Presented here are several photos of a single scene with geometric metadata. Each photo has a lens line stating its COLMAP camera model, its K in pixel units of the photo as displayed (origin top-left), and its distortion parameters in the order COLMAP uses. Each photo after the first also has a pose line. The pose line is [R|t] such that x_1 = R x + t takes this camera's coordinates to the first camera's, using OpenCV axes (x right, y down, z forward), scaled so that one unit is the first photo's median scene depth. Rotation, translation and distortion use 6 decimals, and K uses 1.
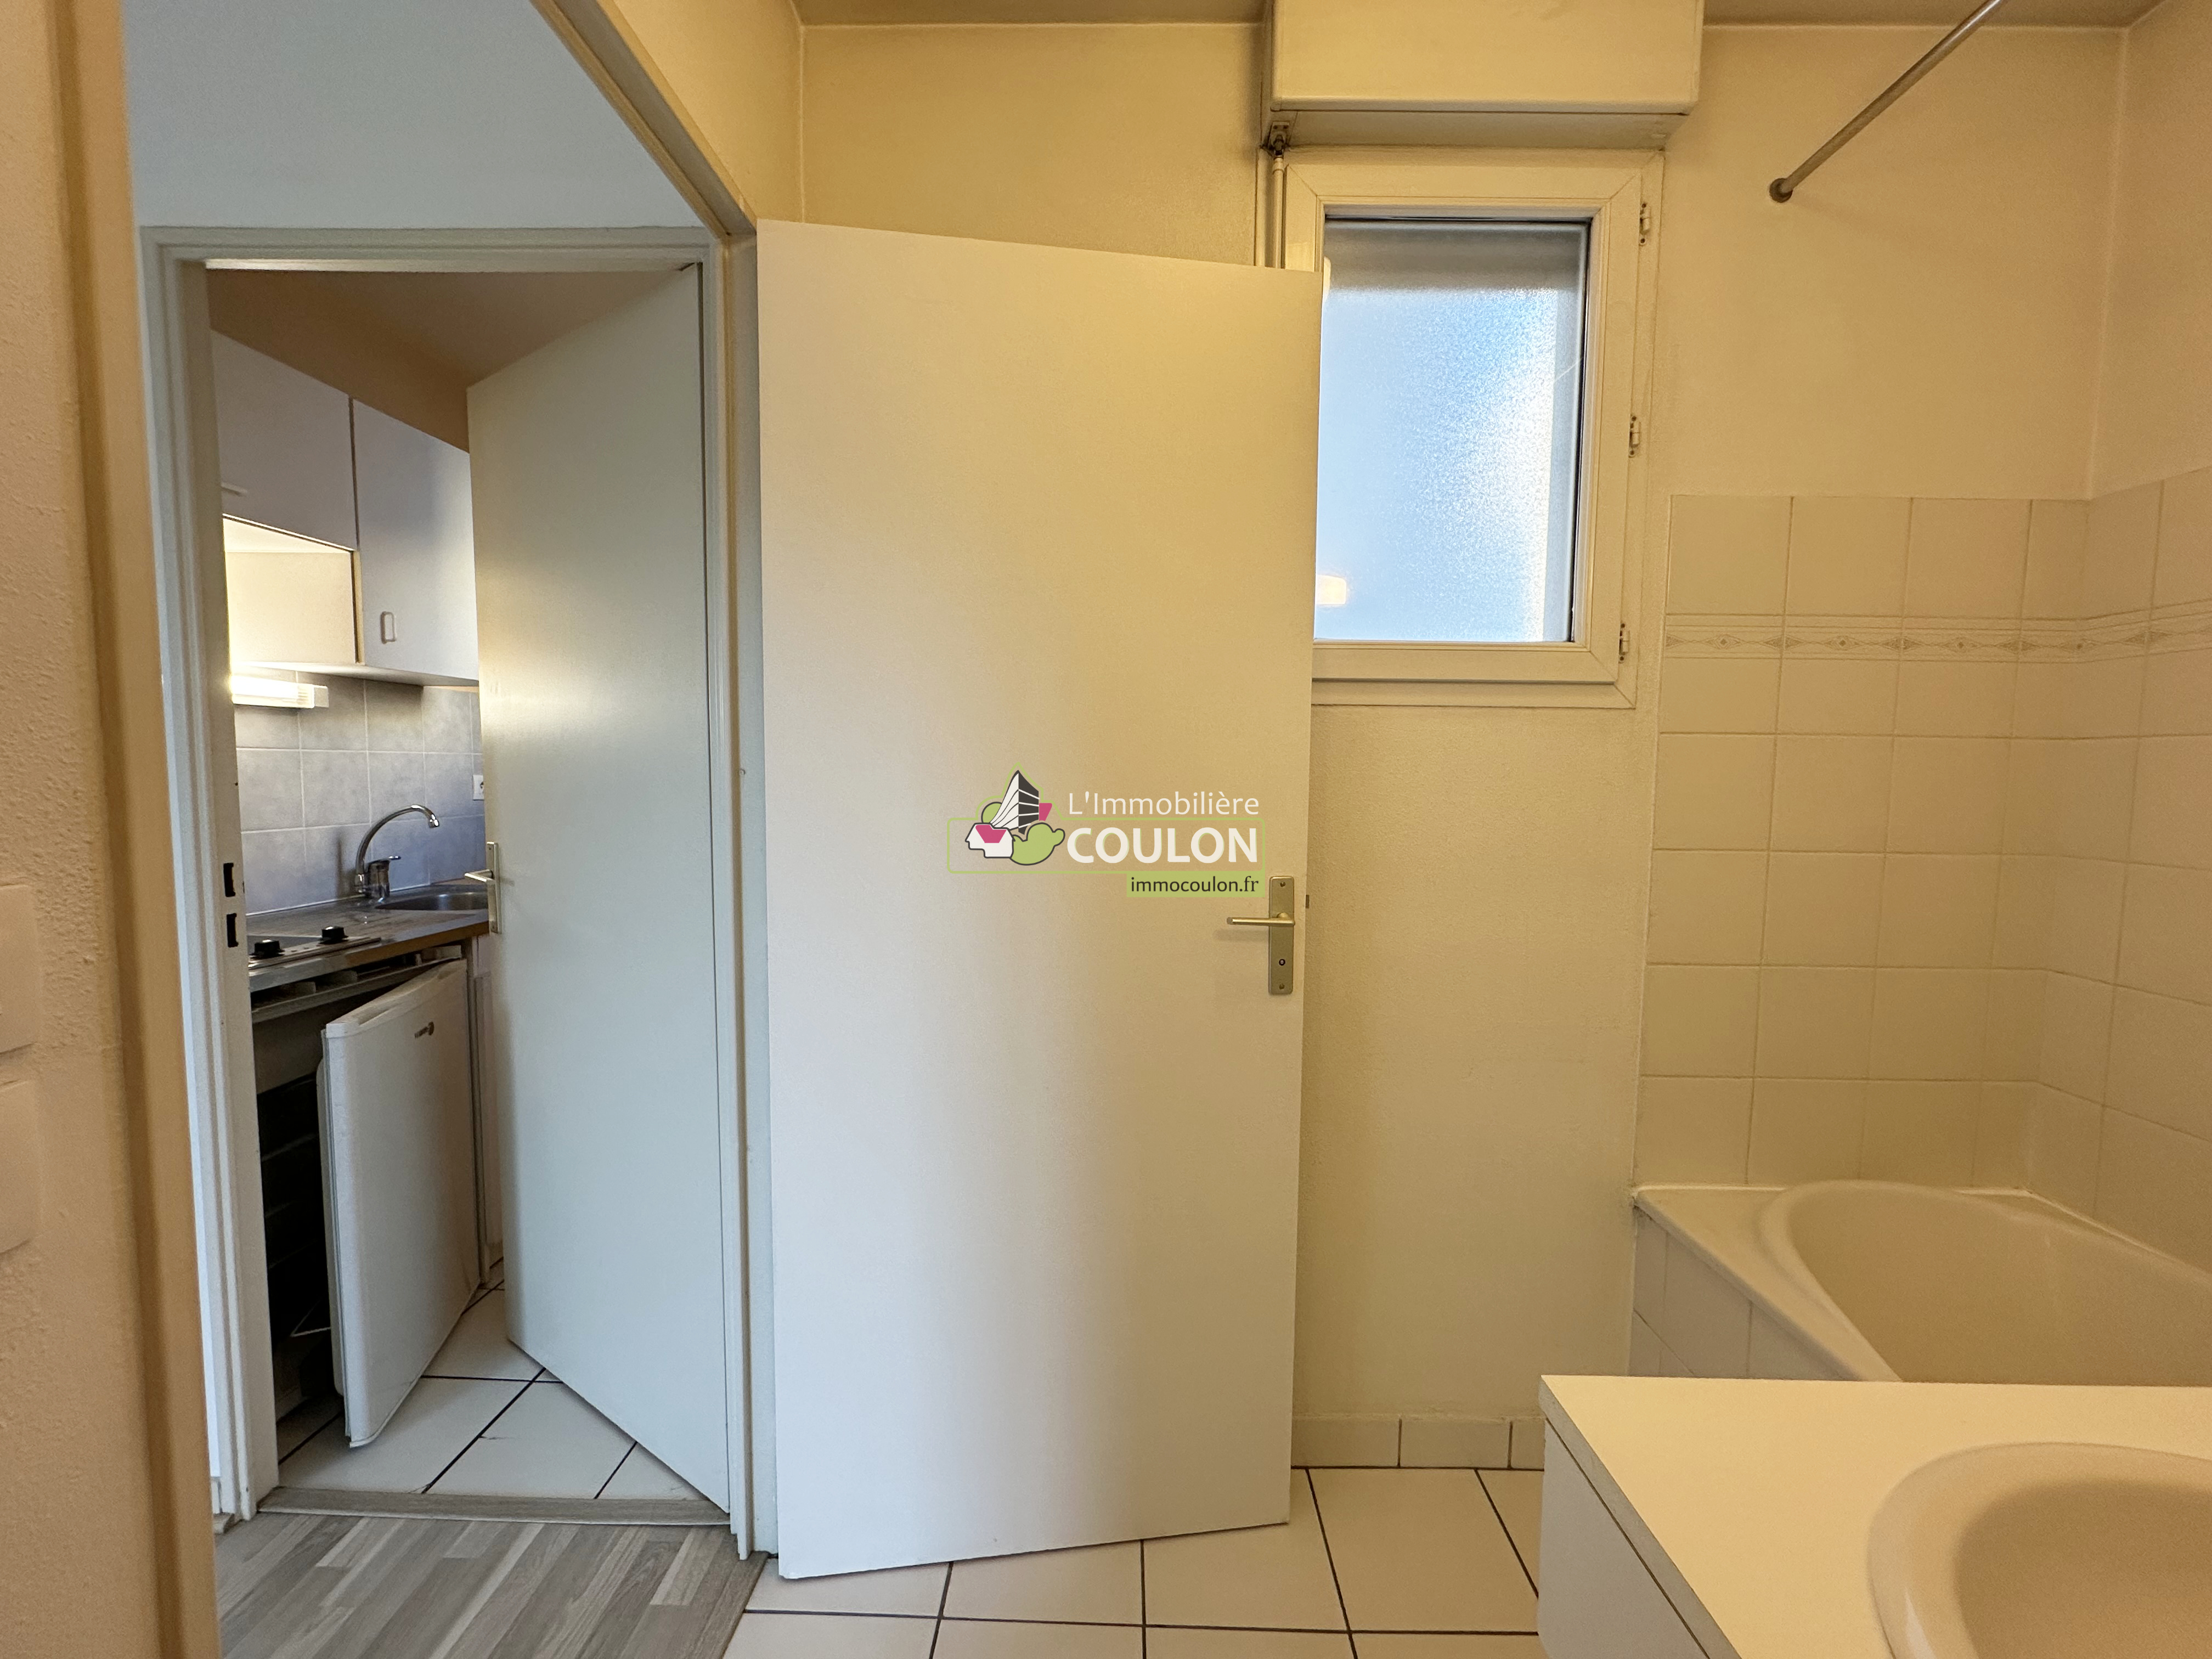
lens RADIAL K [[879.7, 0, 1100.9], [0, 879.7, 832.5], [0, 0, 1]] dist [-0.005308, 0.000867]
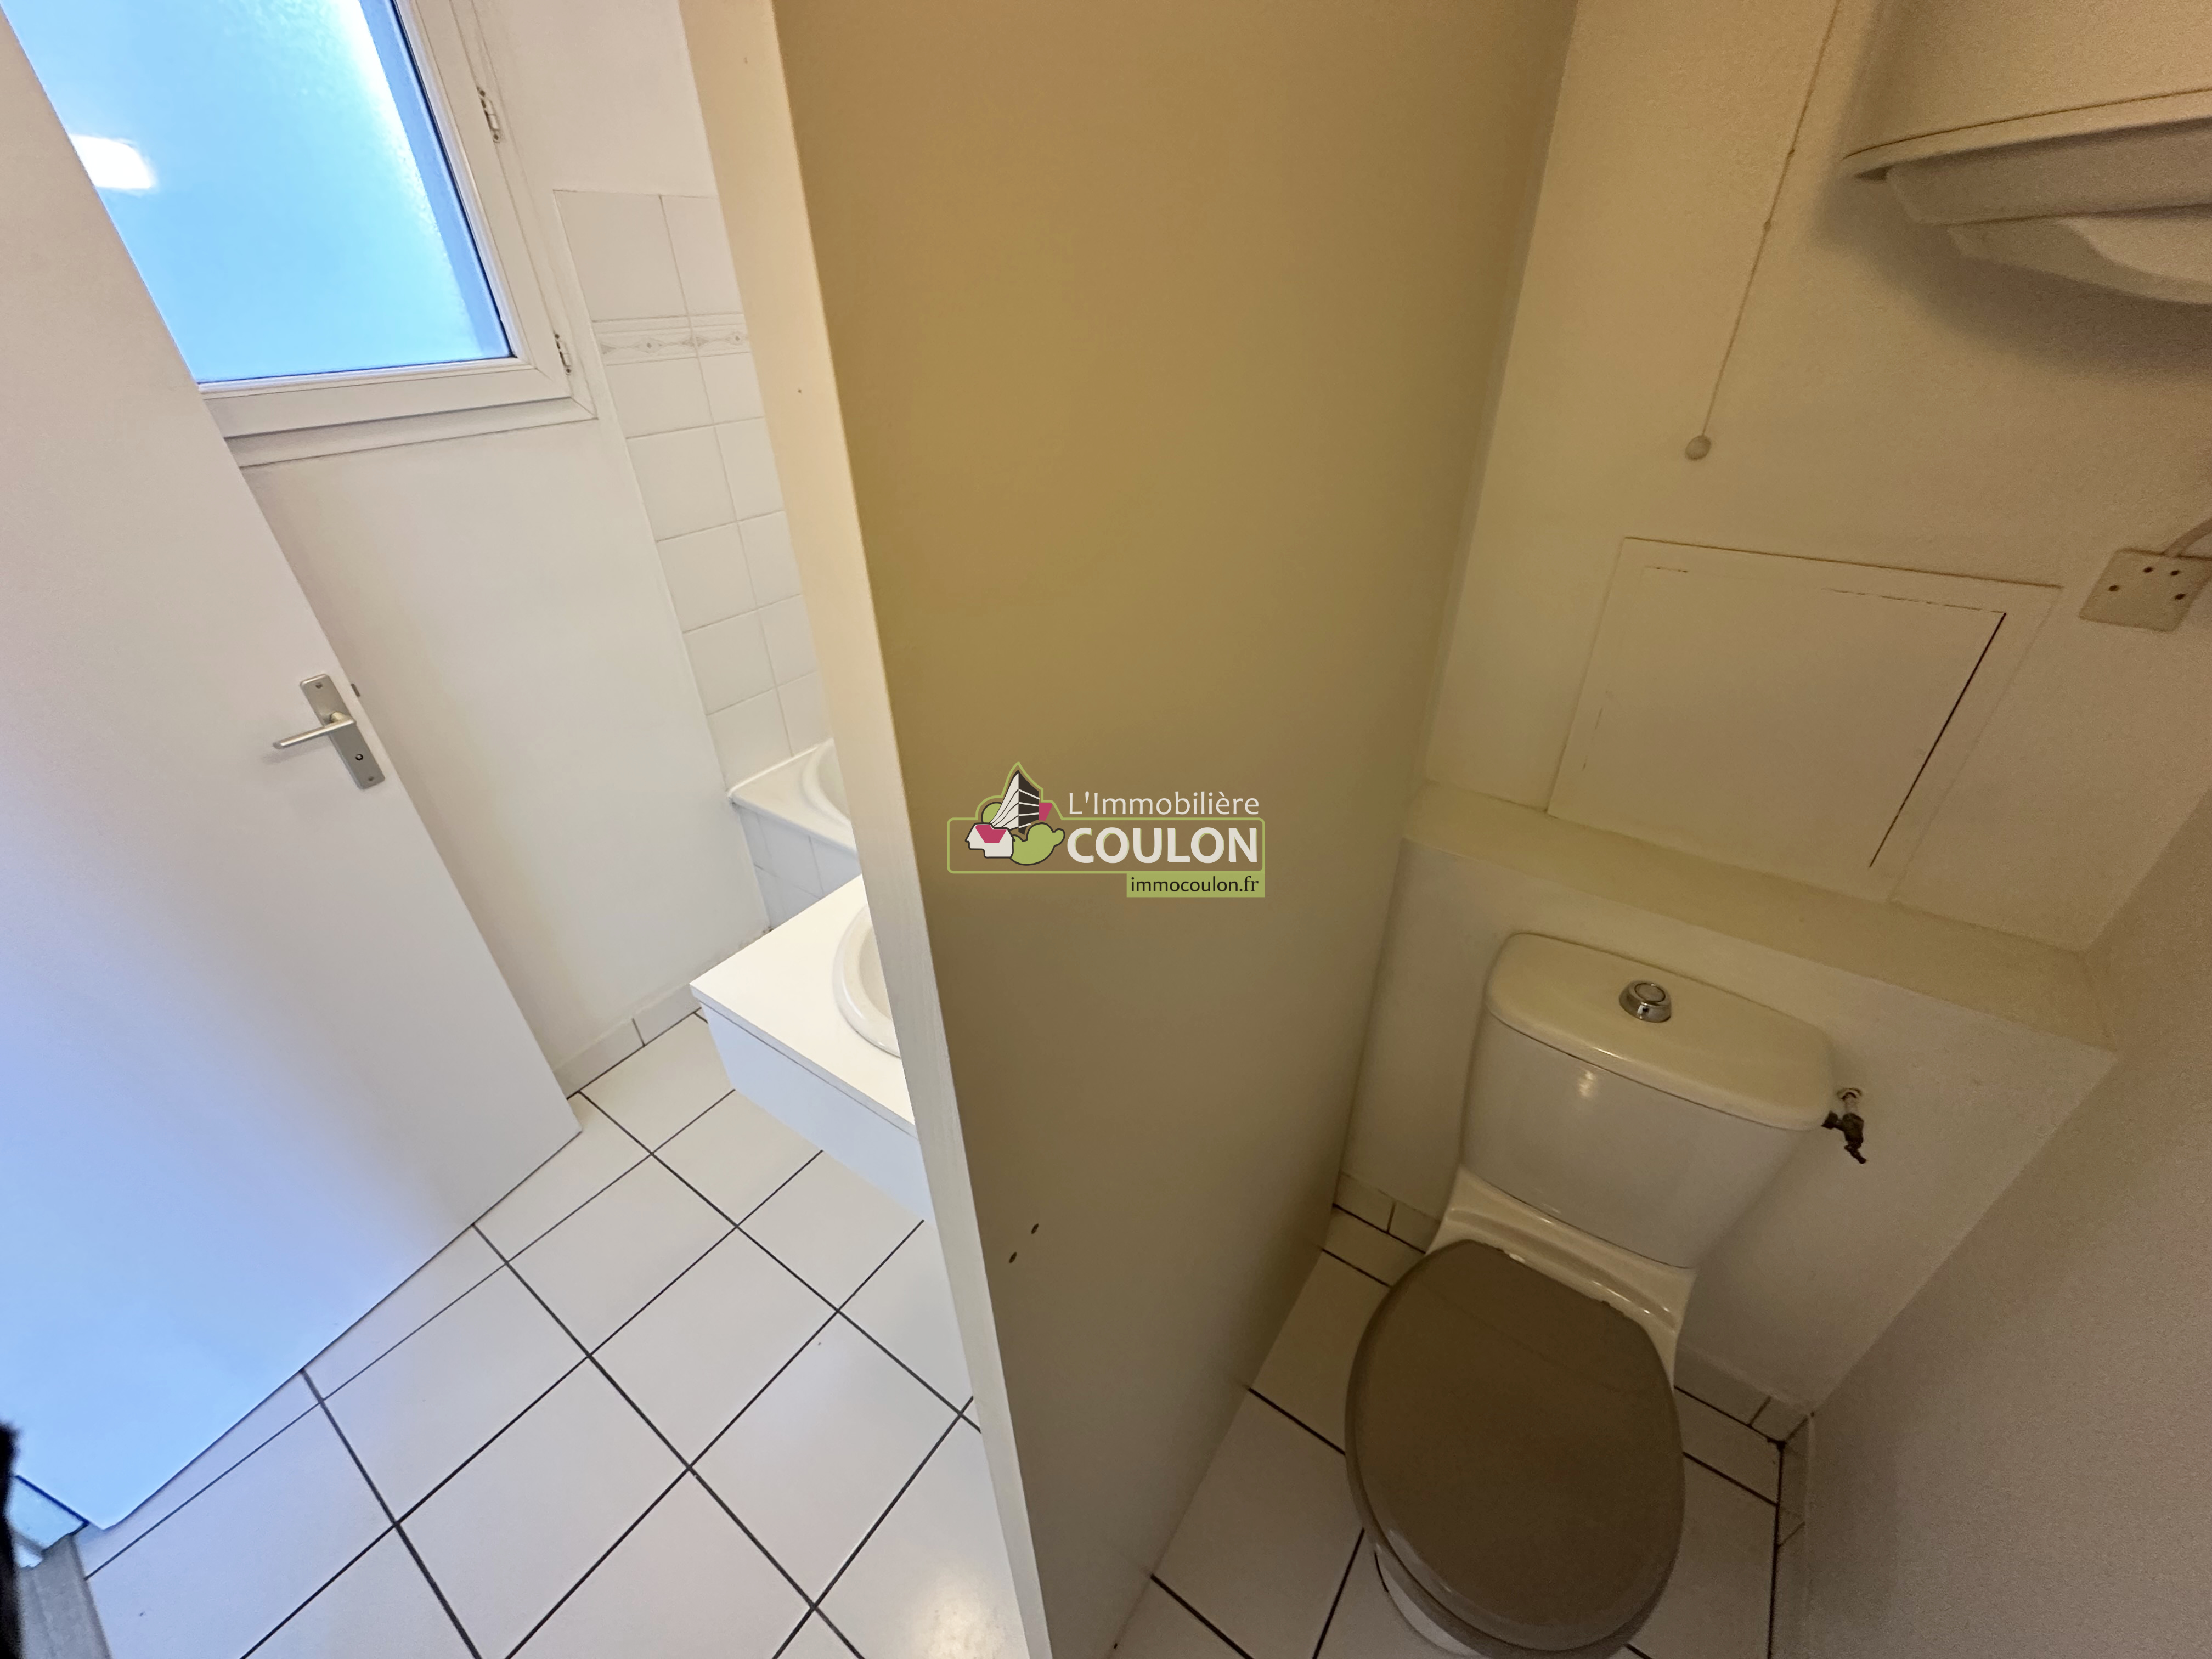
lens RADIAL K [[879.7, 0, 1108.7], [0, 879.7, 827.8], [0, 0, 1]] dist [-0.005308, 0.000867]
pose [[0.555395, -0.465162, 0.689319, -0.045461], [0.085944, 0.856589, 0.508792, -0.208853], [-0.827133, -0.223337, 0.515724, -0.237991]]
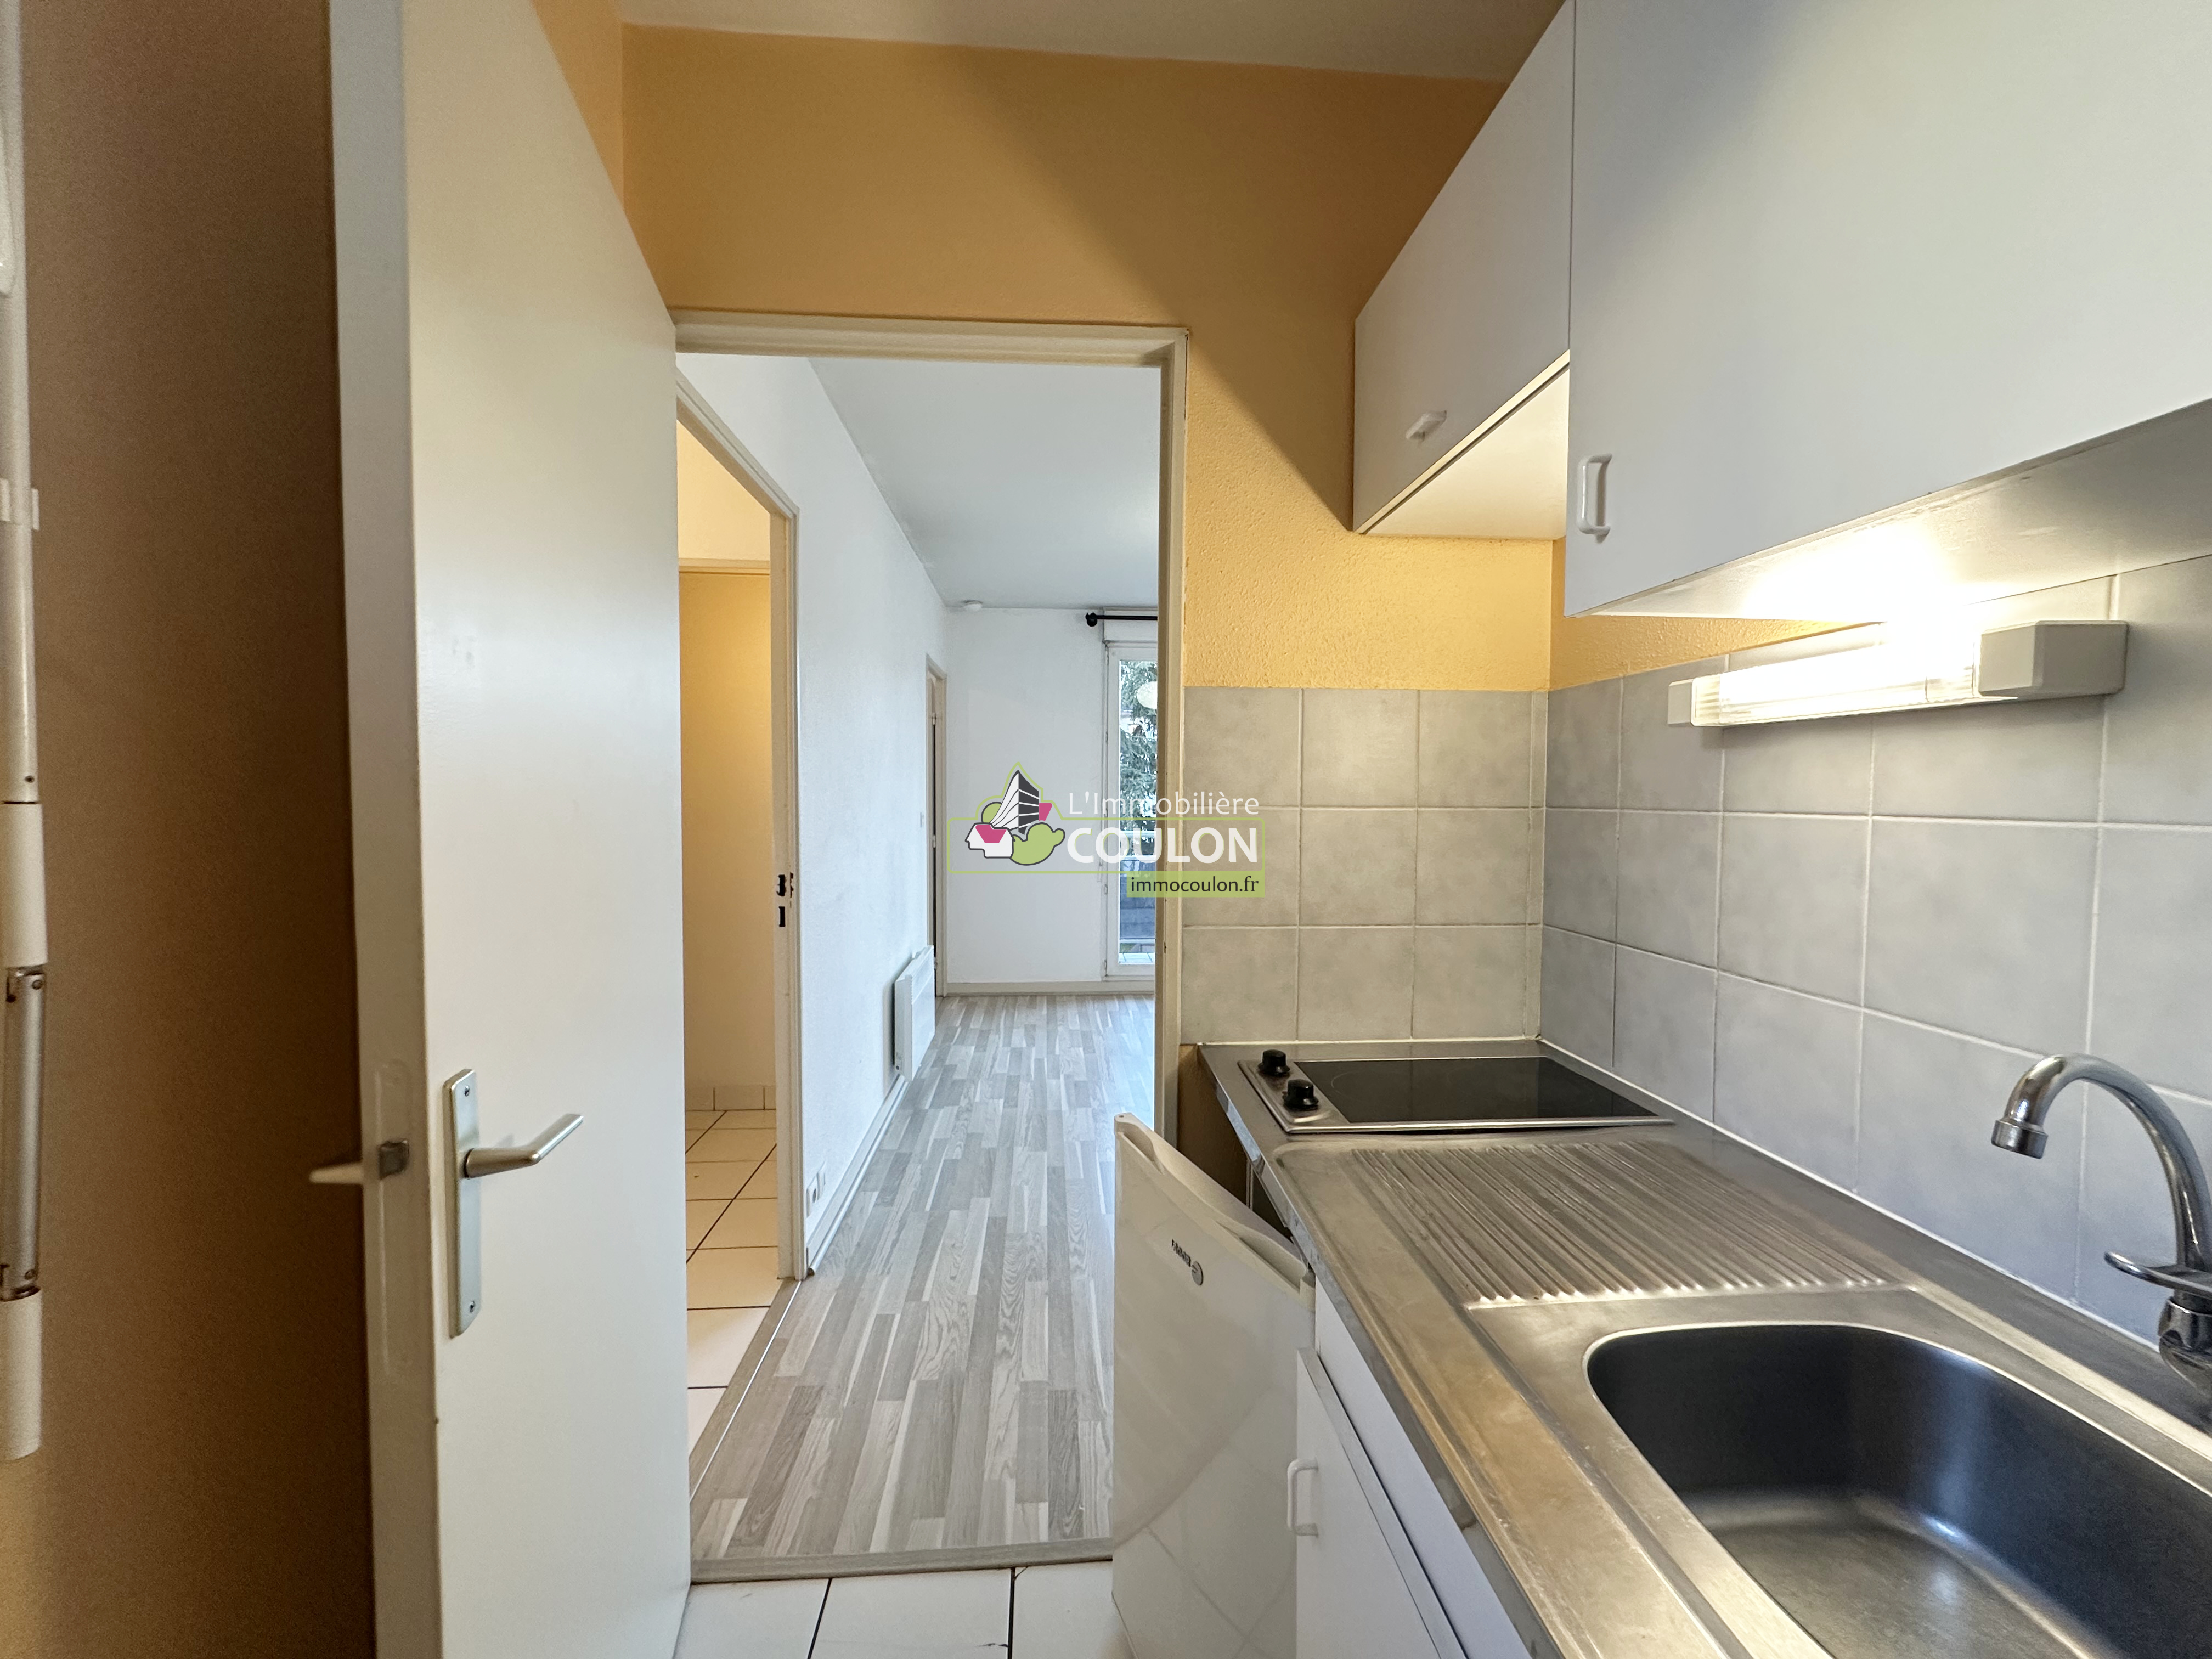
lens RADIAL K [[879.7, 0, 1106.2], [0, 879.7, 829.3], [0, 0, 1]] dist [-0.005308, 0.000867]
pose [[-0.995348, -0.015703, -0.095058, -0.800333], [-0.026750, 0.992879, 0.116081, -0.182403], [0.092558, 0.118084, -0.988681, 1.943420]]
